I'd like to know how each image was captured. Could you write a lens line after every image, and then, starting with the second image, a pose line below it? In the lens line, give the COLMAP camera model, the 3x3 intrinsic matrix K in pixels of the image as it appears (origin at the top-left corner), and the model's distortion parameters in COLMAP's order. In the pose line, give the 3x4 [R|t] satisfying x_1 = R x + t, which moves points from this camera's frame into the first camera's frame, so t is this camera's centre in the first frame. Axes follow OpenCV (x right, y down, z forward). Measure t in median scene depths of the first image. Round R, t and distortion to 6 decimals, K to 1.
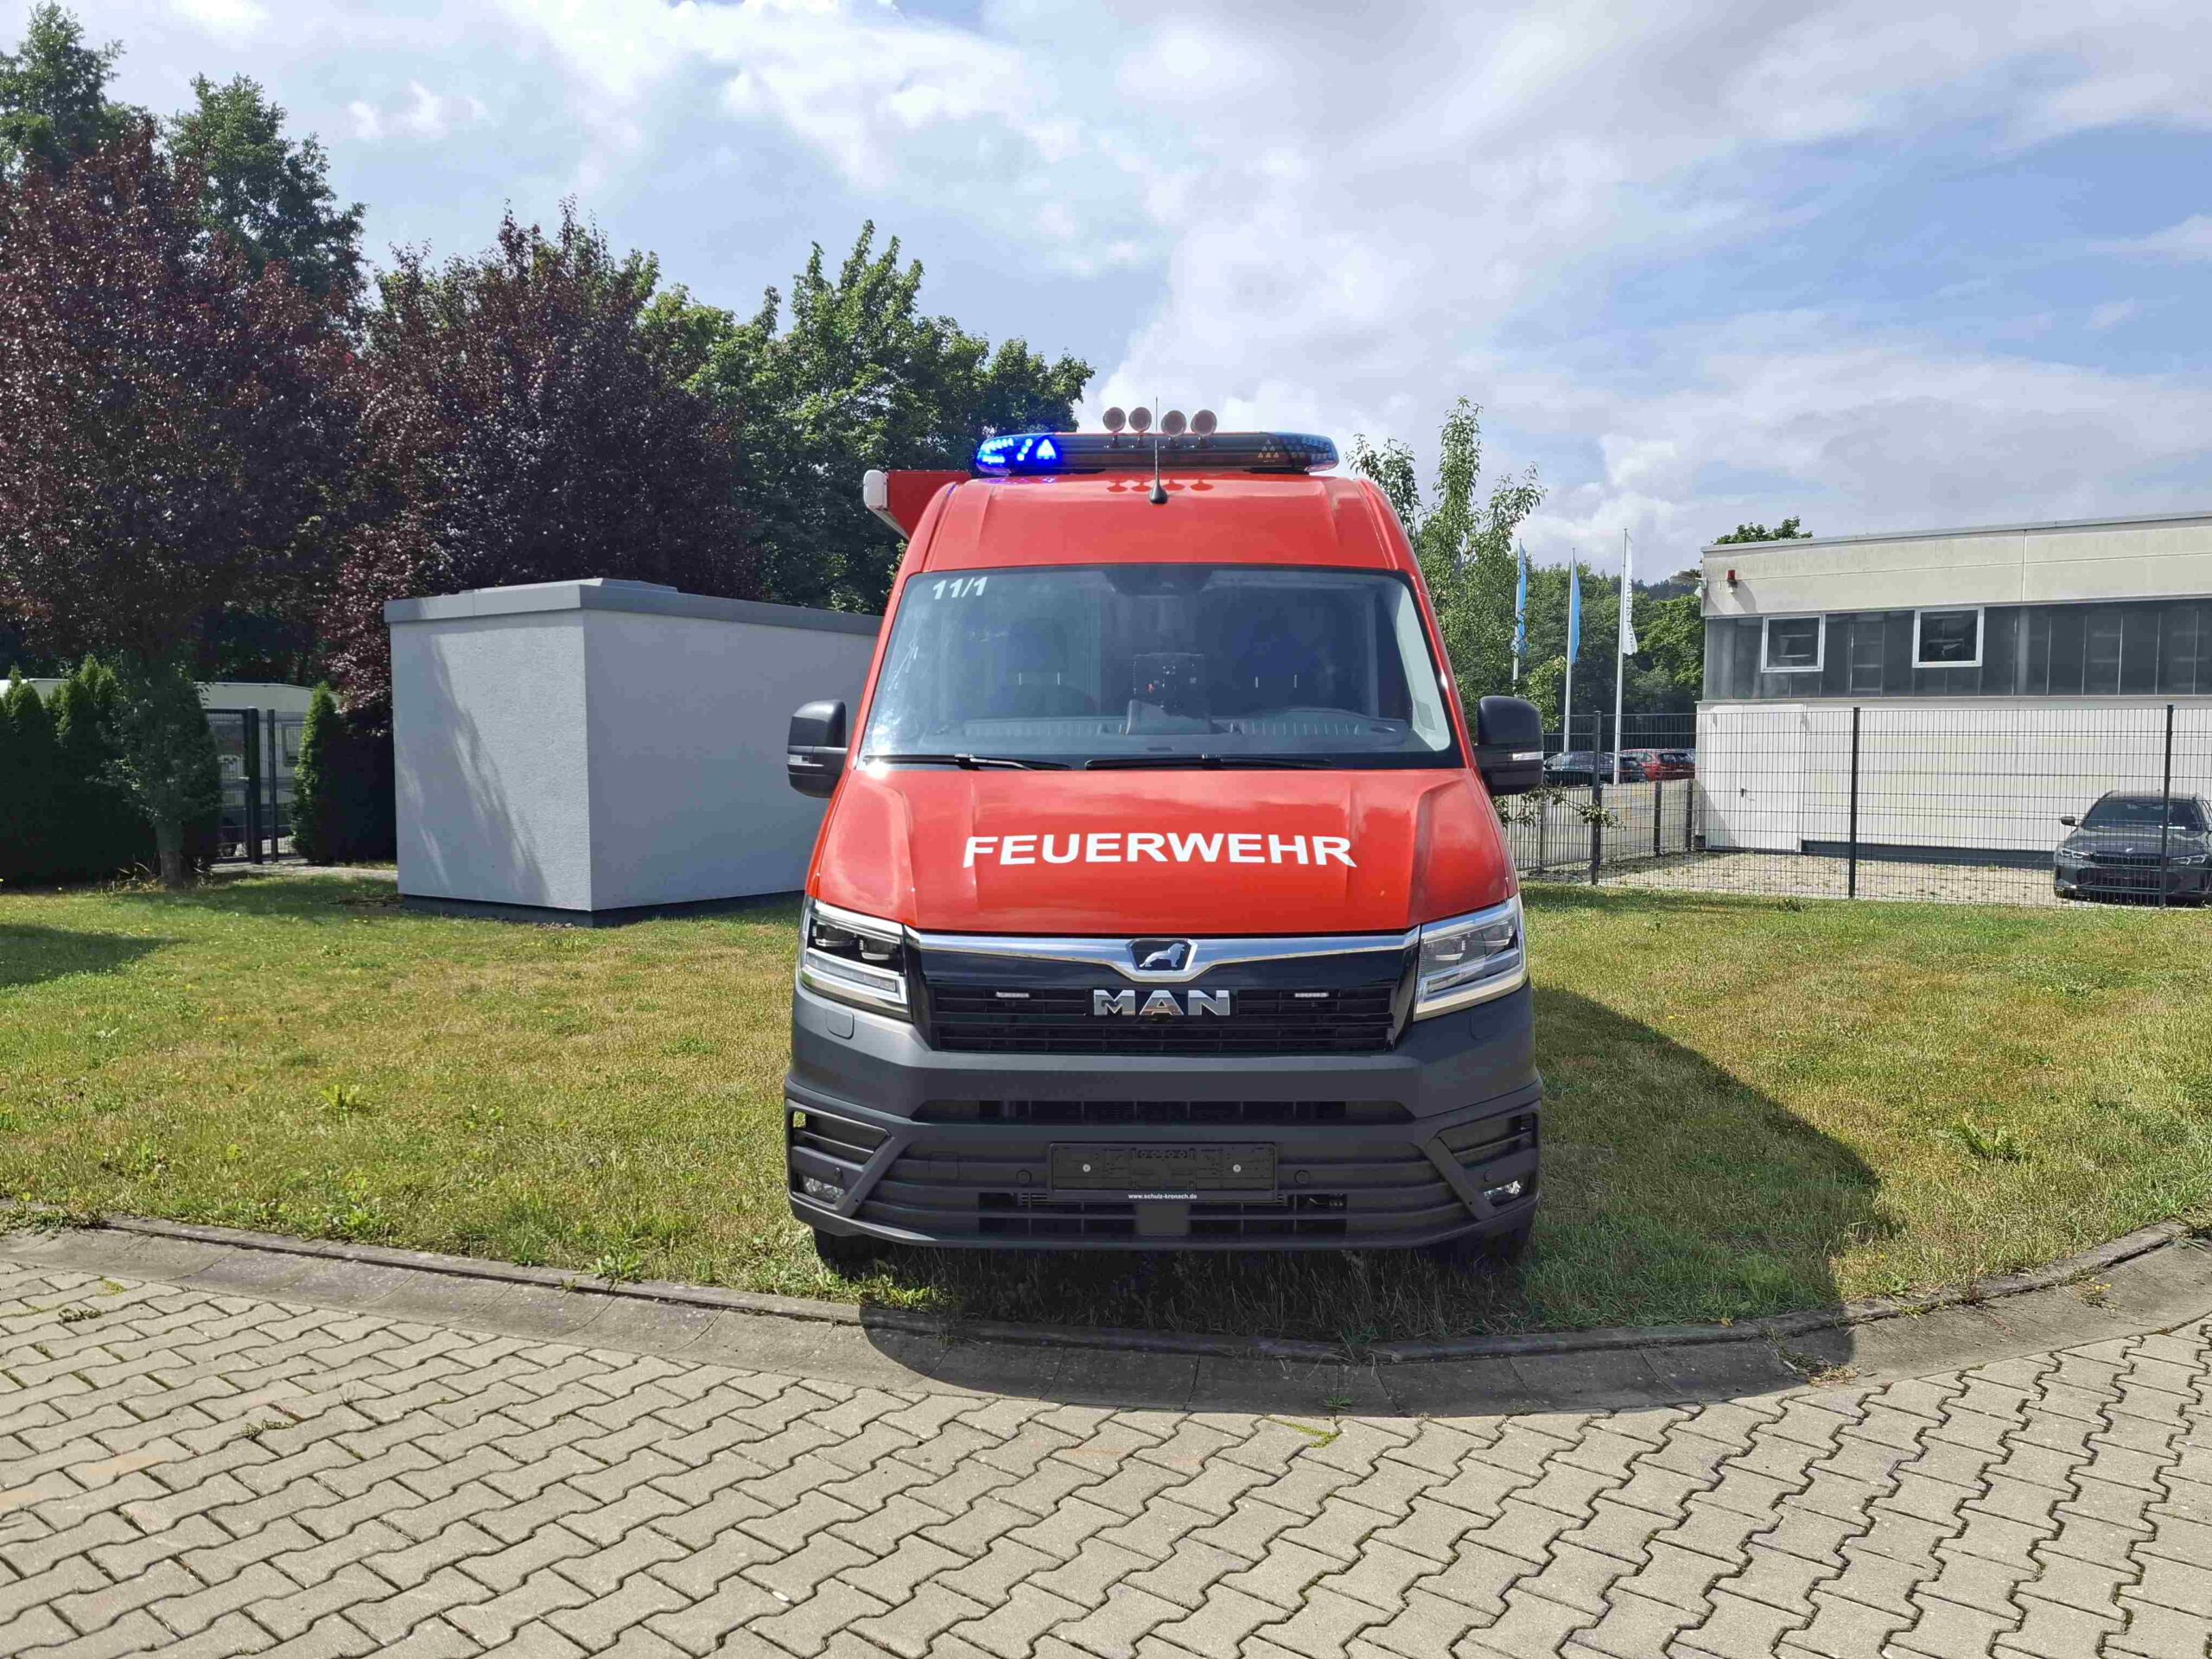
lens RADIAL K [[1539.2, 0, 1153.1], [0, 1539.2, 822.3], [0, 0, 1]] dist [0.048875, -0.053812]
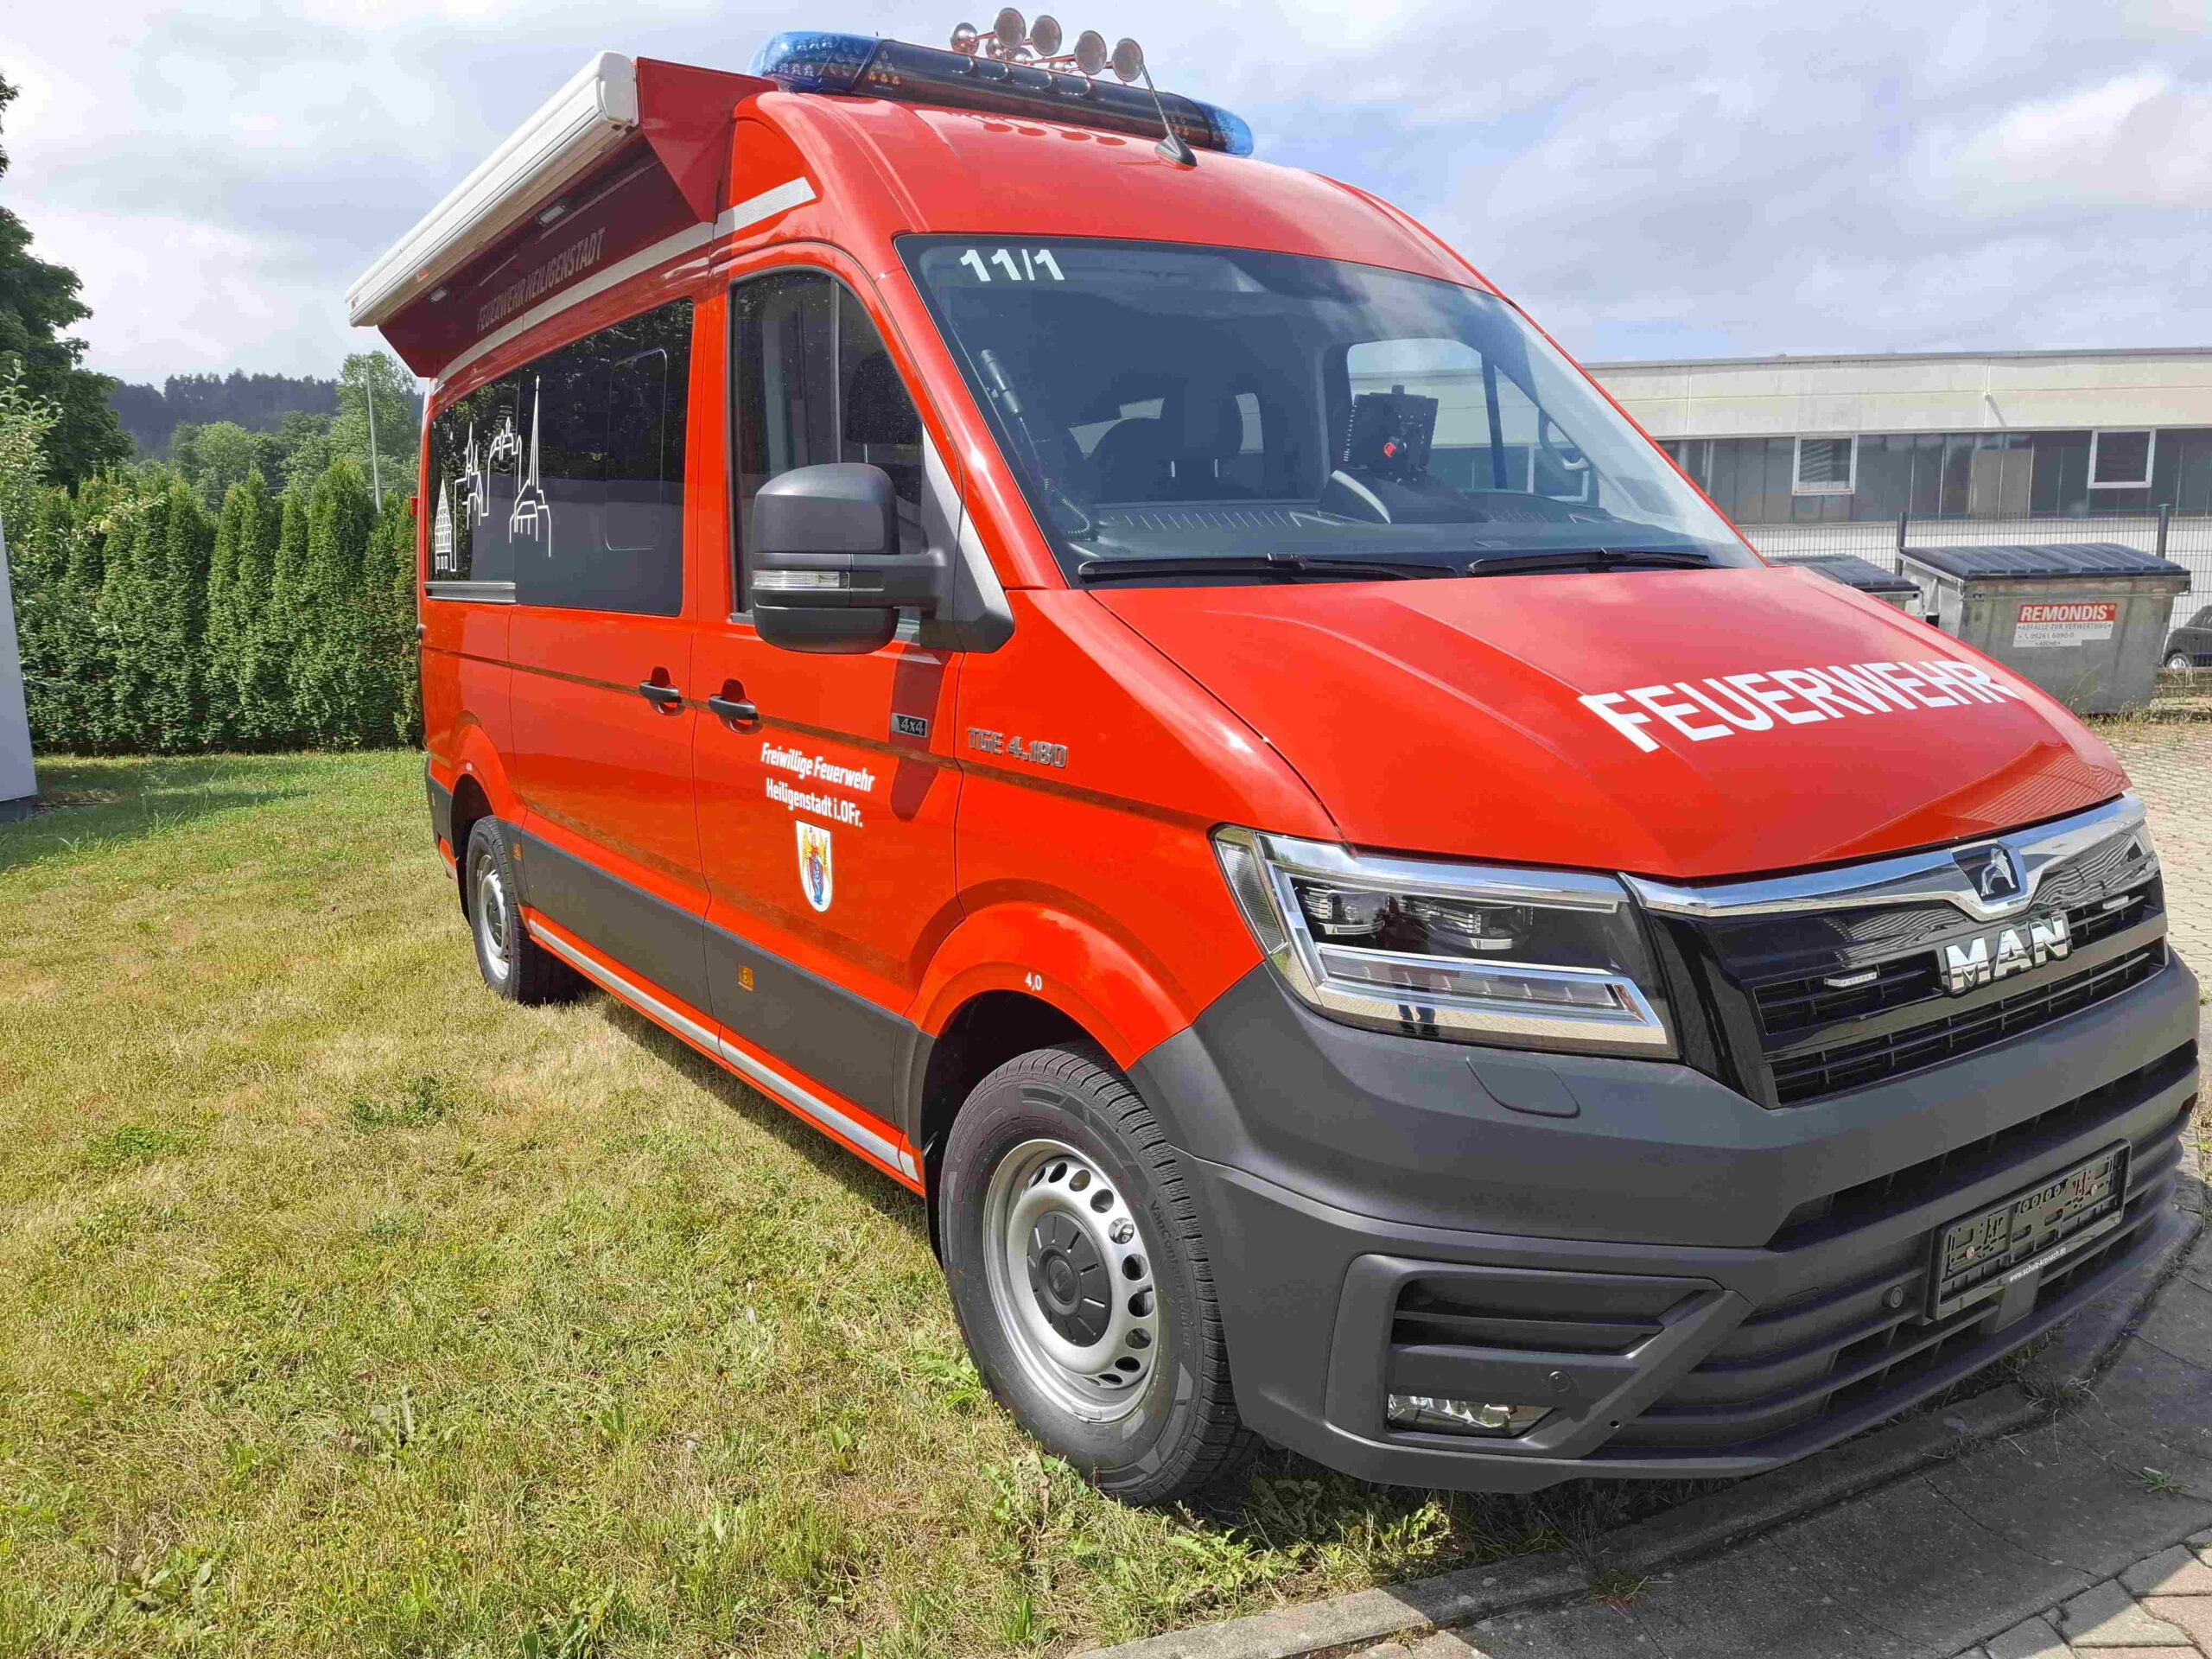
lens RADIAL K [[1539.2, 0, 1162.9], [0, 1539.2, 828.4], [0, 0, 1]] dist [0.048875, -0.053812]
pose [[0.822042, -0.112044, 0.558295, -0.549616], [0.054765, 0.991462, 0.118338, -0.017229], [-0.566788, -0.066704, 0.821159, 0.648515]]
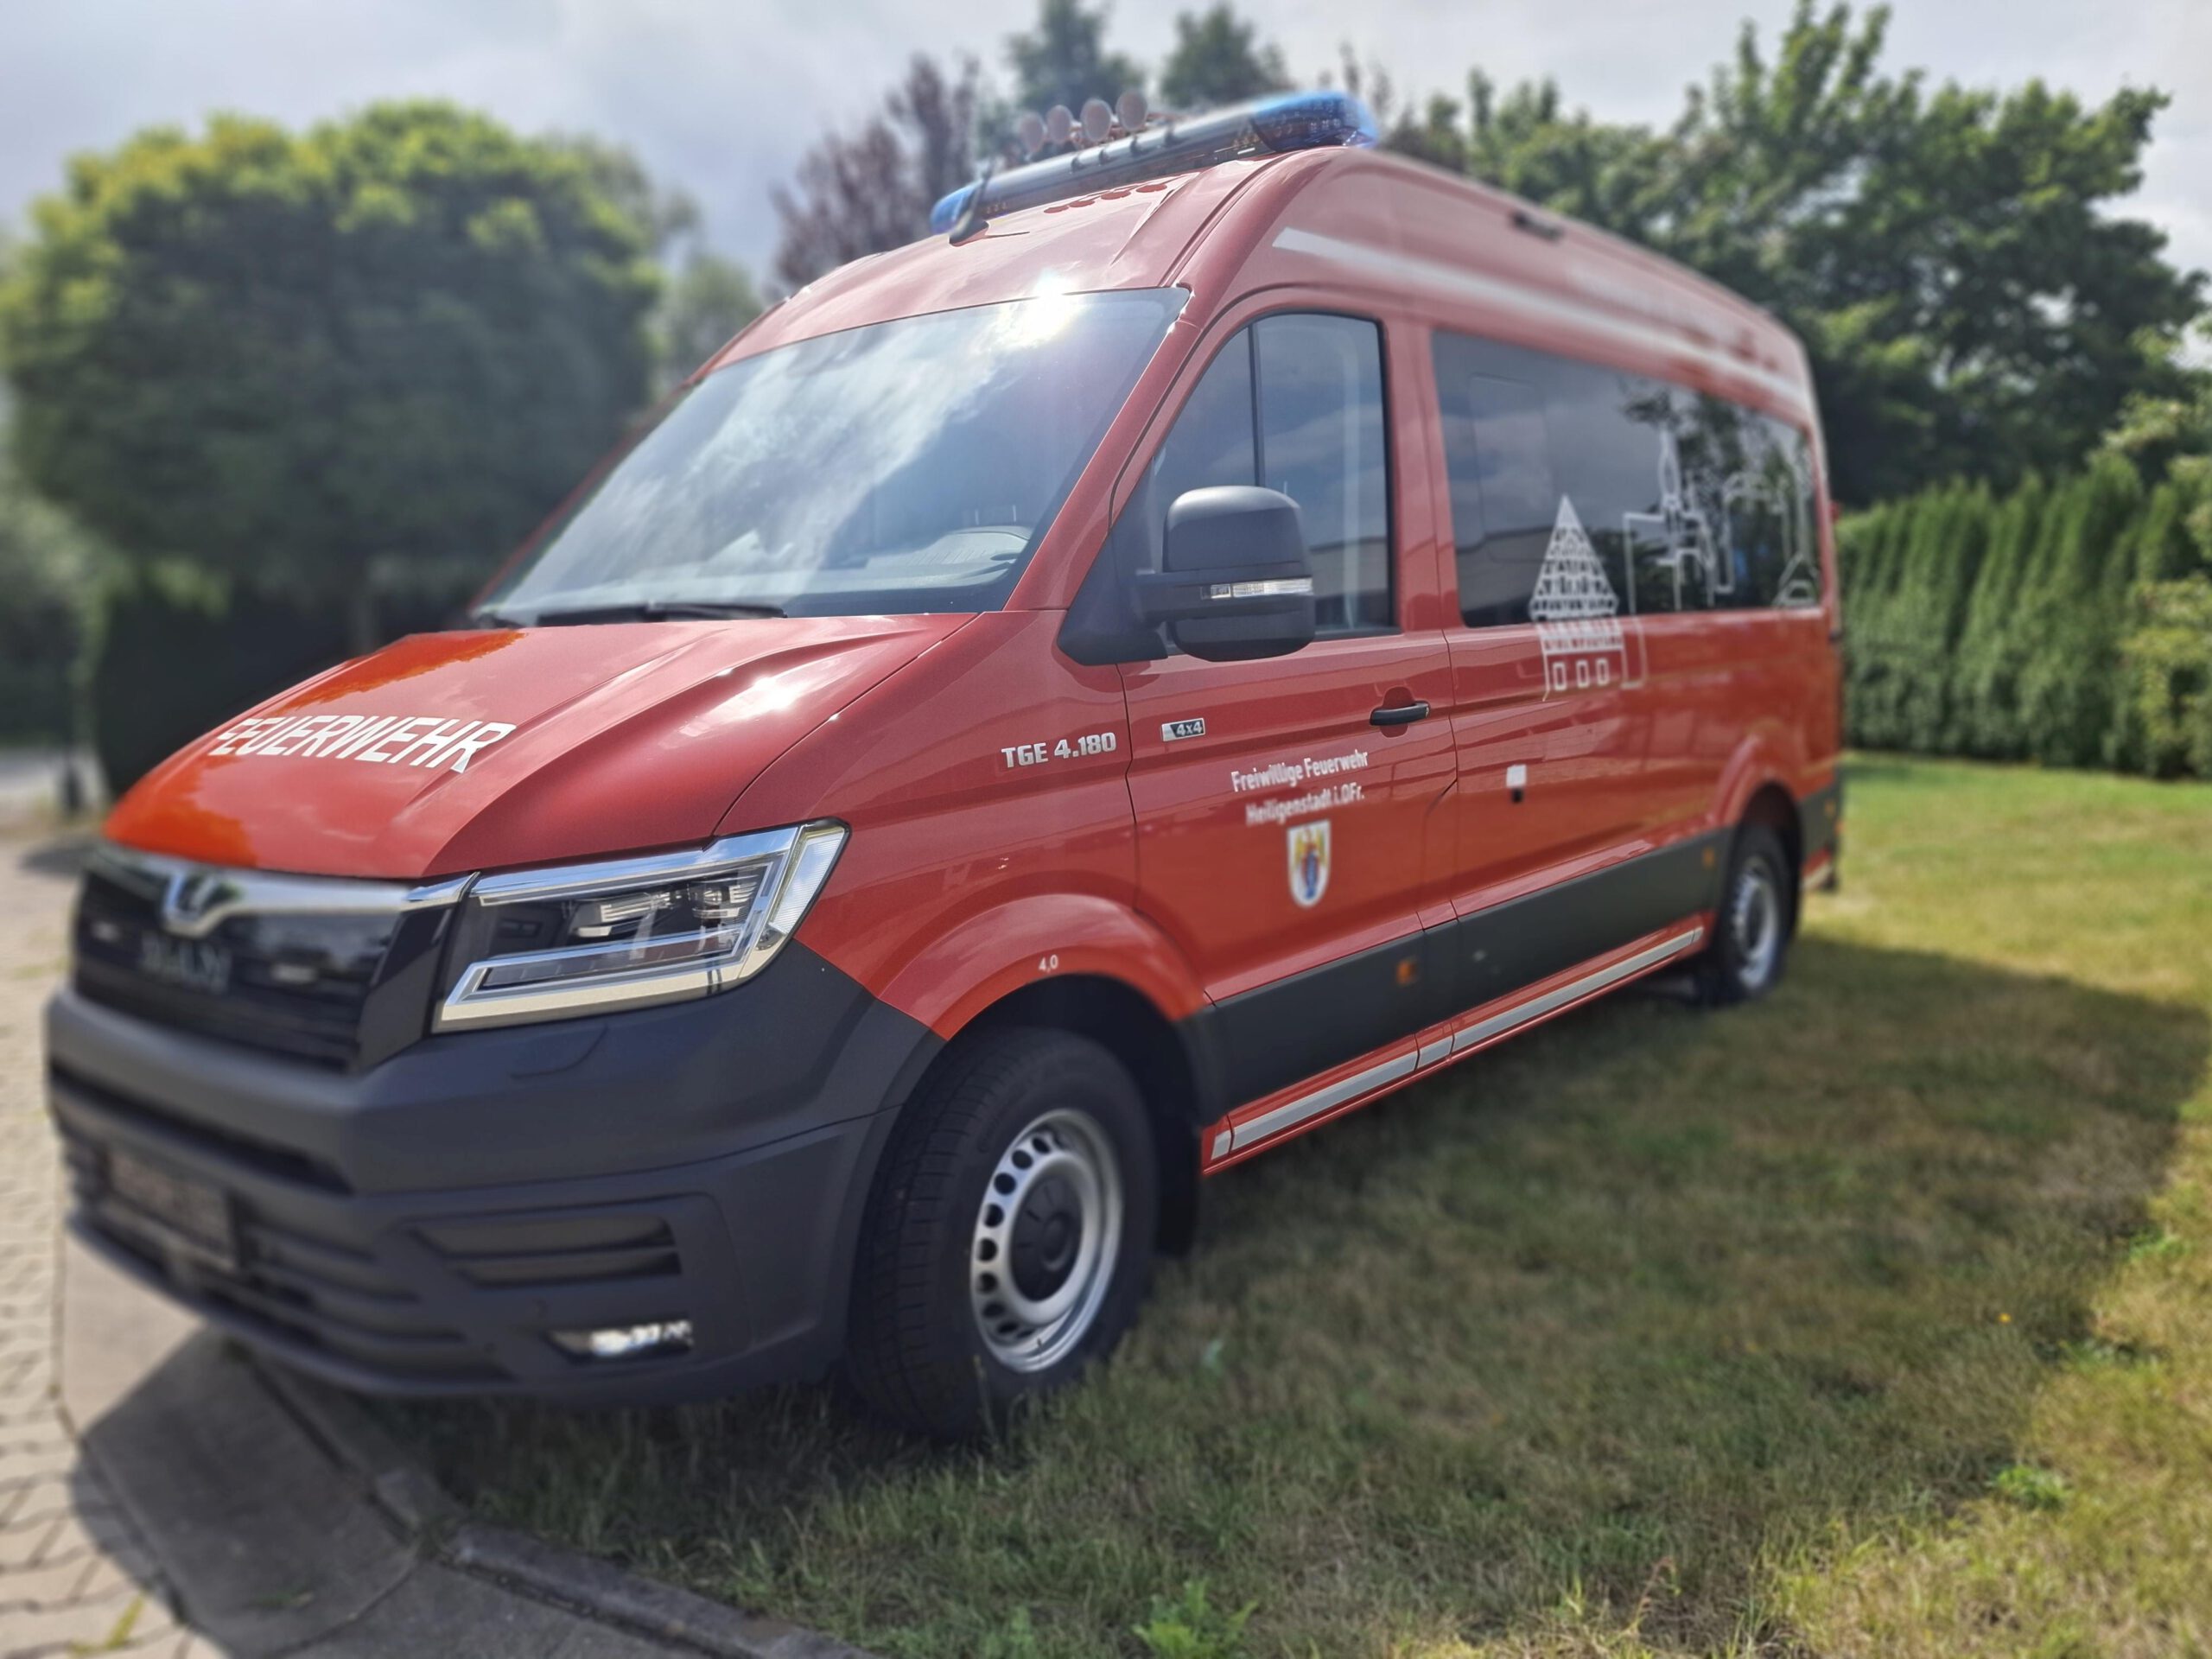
lens RADIAL K [[1610.1, 0, 1108.0], [0, 1610.1, 823.4], [0, 0, 1]] dist [0.035527, -0.032426]
pose [[0.780661, 0.046428, -0.623228, 0.720346], [-0.002482, 0.997459, 0.071196, 0.001651], [0.624950, -0.054033, 0.778793, 0.636122]]
